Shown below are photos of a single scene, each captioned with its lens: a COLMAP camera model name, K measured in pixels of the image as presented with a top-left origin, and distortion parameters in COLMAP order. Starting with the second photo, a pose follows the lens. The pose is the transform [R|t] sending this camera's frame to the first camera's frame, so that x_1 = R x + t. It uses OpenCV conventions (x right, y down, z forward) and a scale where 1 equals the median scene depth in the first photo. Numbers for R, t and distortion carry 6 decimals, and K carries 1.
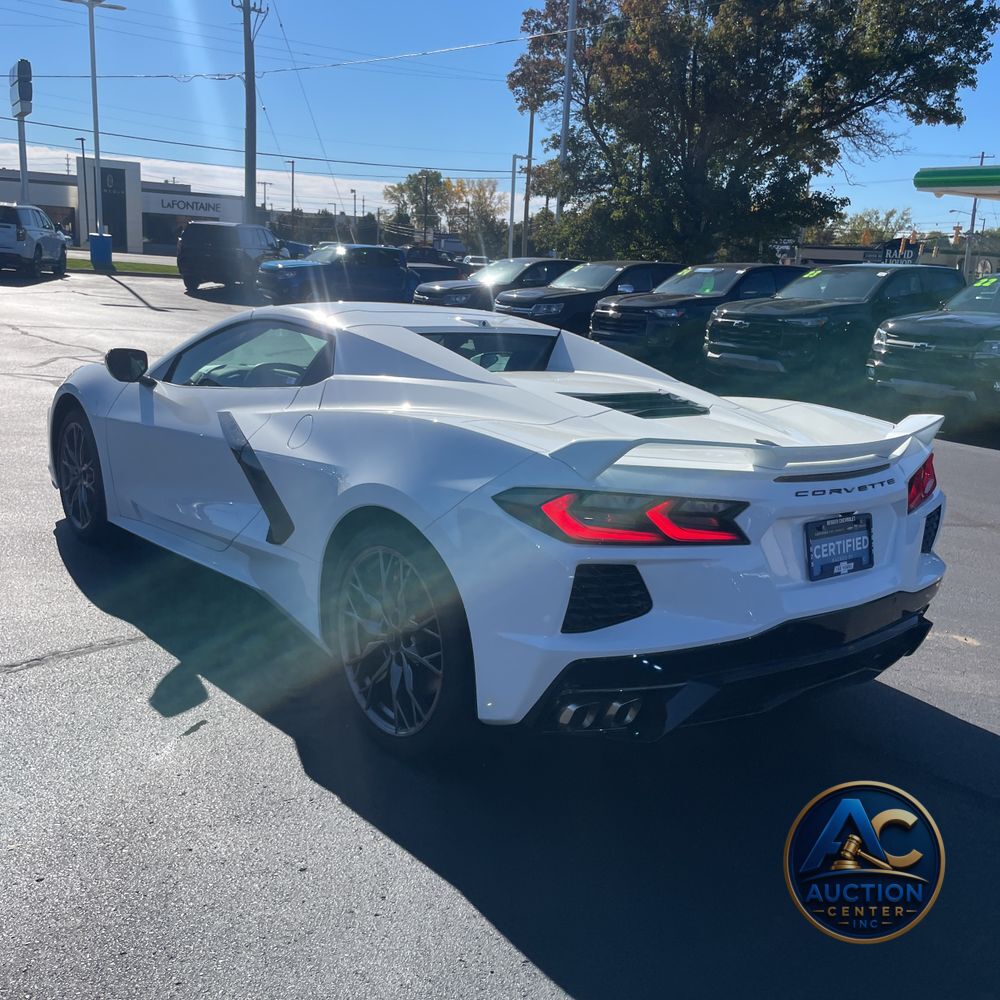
lens RADIAL K [[1025.4, 0, 471.3], [0, 1025.4, 502.0], [0, 0, 1]] dist [0.014288, 0.000000]
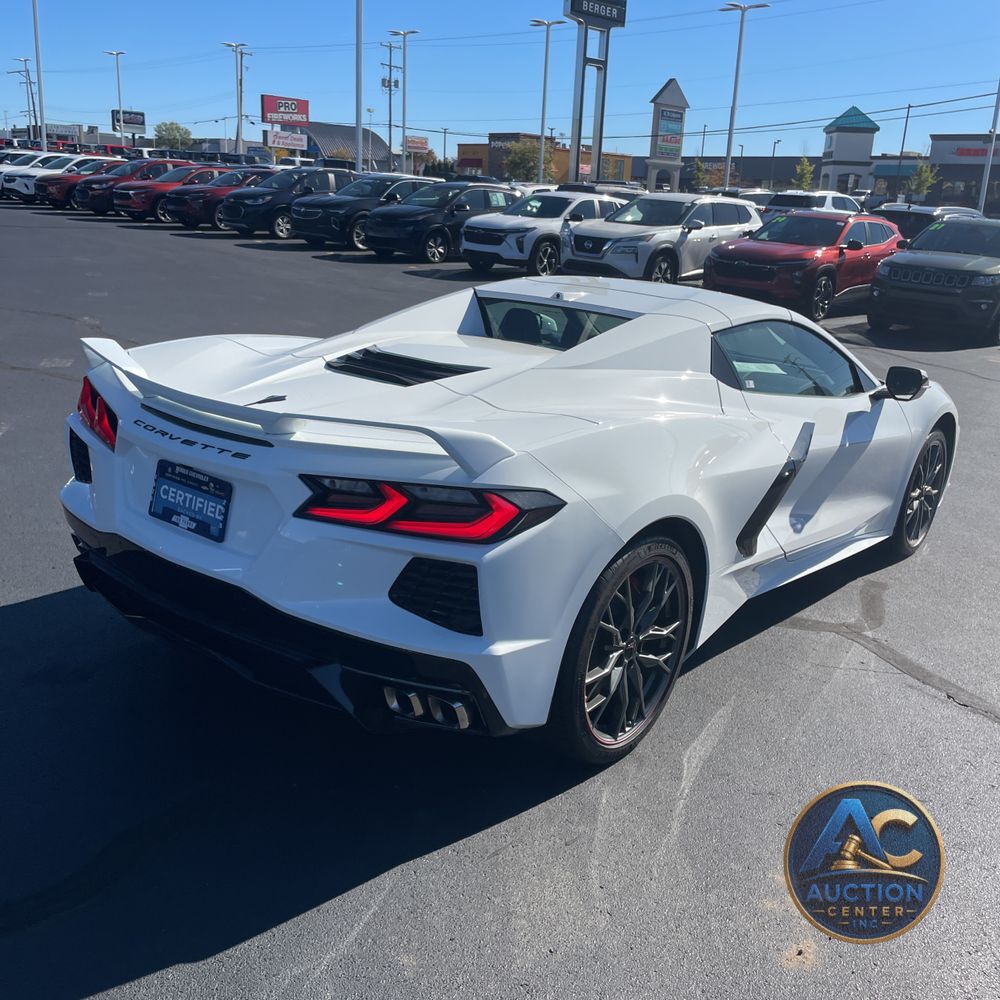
lens RADIAL K [[1025.4, 0, 511.1], [0, 1025.4, 497.5], [0, 0, 1]] dist [0.014288, 0.000000]
pose [[0.220997, 0.217129, -0.950797, 1.306800], [-0.255989, 0.953634, 0.158277, -0.184070], [0.941079, 0.208415, 0.266333, 1.000237]]
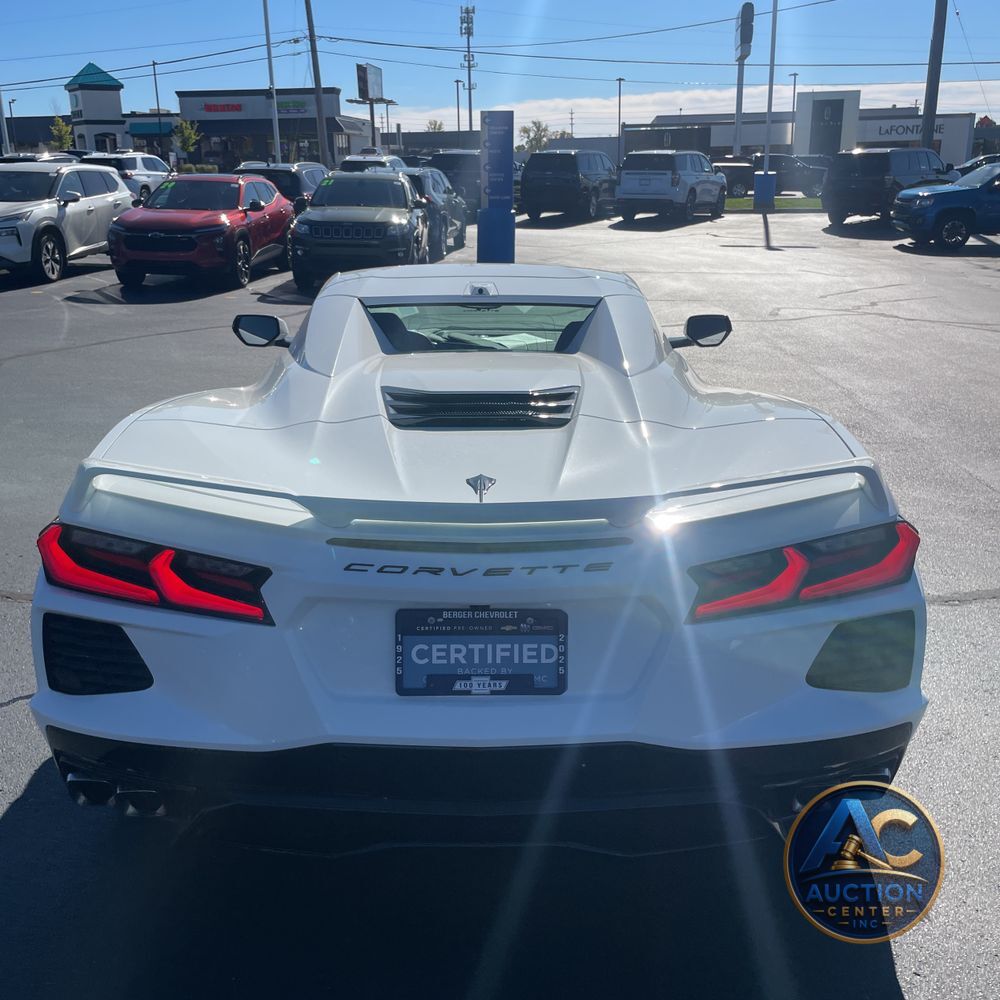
lens RADIAL K [[1025.4, 0, 466.1], [0, 1025.4, 479.2], [0, 0, 1]] dist [0.014288, 0.000000]
pose [[0.780867, 0.105216, -0.615773, 0.729485], [-0.080420, 0.994443, 0.067938, -0.109788], [0.619499, -0.003530, 0.784989, 0.461247]]
